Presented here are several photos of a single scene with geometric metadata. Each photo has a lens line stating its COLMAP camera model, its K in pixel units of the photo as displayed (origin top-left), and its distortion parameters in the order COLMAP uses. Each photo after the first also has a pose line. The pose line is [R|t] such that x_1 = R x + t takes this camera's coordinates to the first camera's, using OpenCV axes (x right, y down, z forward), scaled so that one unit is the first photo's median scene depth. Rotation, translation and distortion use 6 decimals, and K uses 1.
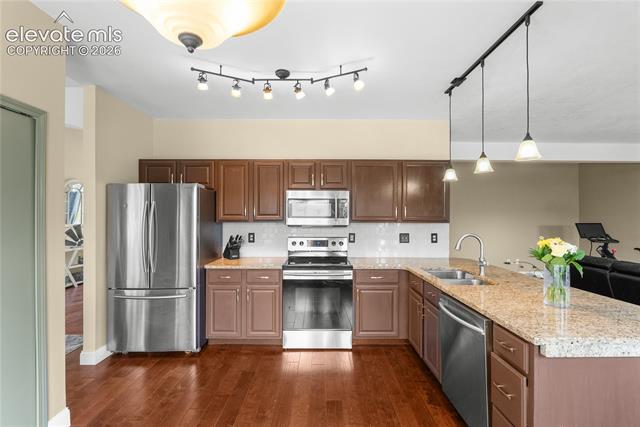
lens RADIAL K [[285.8, 0, 319.8], [0, 285.8, 212.5], [0, 0, 1]] dist [-0.004070, -0.000734]
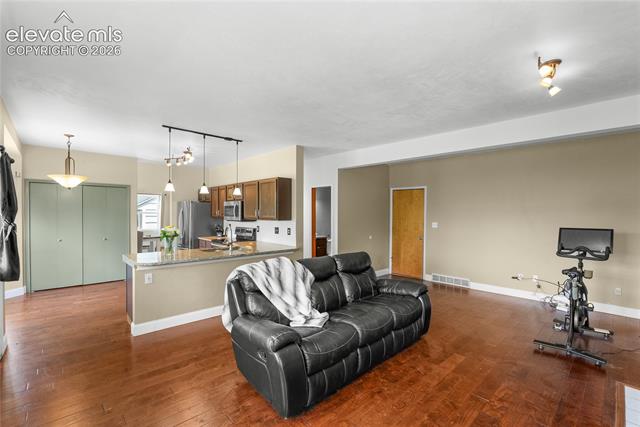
lens RADIAL K [[285.8, 0, 319.0], [0, 285.8, 213.3], [0, 0, 1]] dist [-0.004070, -0.000734]
pose [[0.681458, -0.003583, -0.731849, 1.865593], [0.003534, 0.999992, -0.001606, 0.004257], [0.731849, -0.001492, 0.681465, 0.188305]]
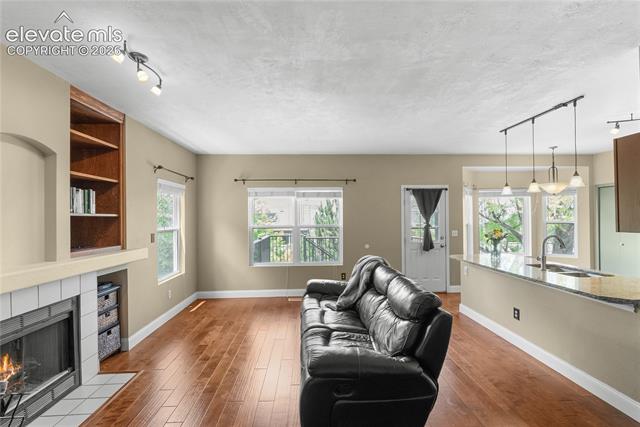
lens RADIAL K [[285.8, 0, 324.7], [0, 285.8, 215.3], [0, 0, 1]] dist [-0.004070, -0.000734]
pose [[-0.997912, 0.005209, -0.064382, 1.338209], [0.006079, 0.999893, -0.013316, 0.004659], [0.064306, -0.013679, -0.997836, 1.832272]]
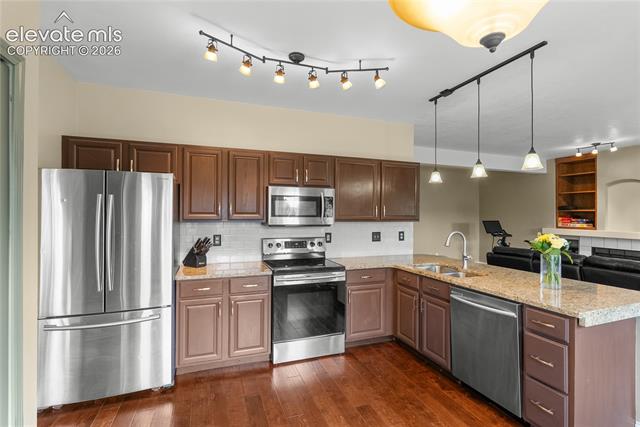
lens RADIAL K [[310.2, 0, 322.6], [0, 310.2, 210.1], [0, 0, 1]] dist [0.001028, 0.000428]
pose [[0.936505, 0.007088, 0.350583, -0.328829], [-0.007206, 0.999974, -0.000968, -0.002886], [-0.350581, -0.001620, 0.936531, 0.044752]]
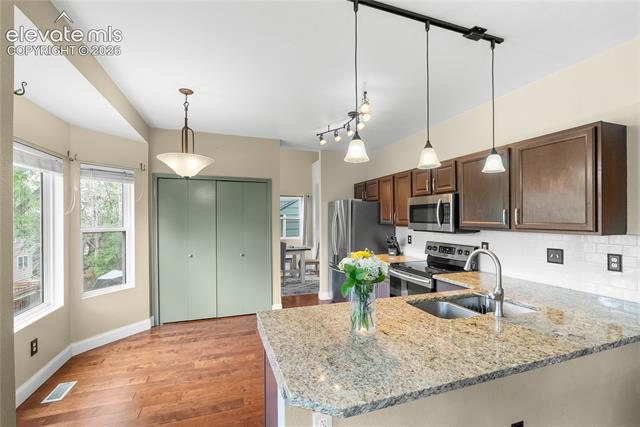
lens RADIAL K [[285.8, 0, 323.4], [0, 285.8, 217.4], [0, 0, 1]] dist [-0.004070, -0.000734]
pose [[0.335574, -0.008765, -0.941973, 0.891855], [0.007959, 0.999947, -0.006470, 0.001677], [0.941980, -0.005326, 0.335626, 0.352011]]
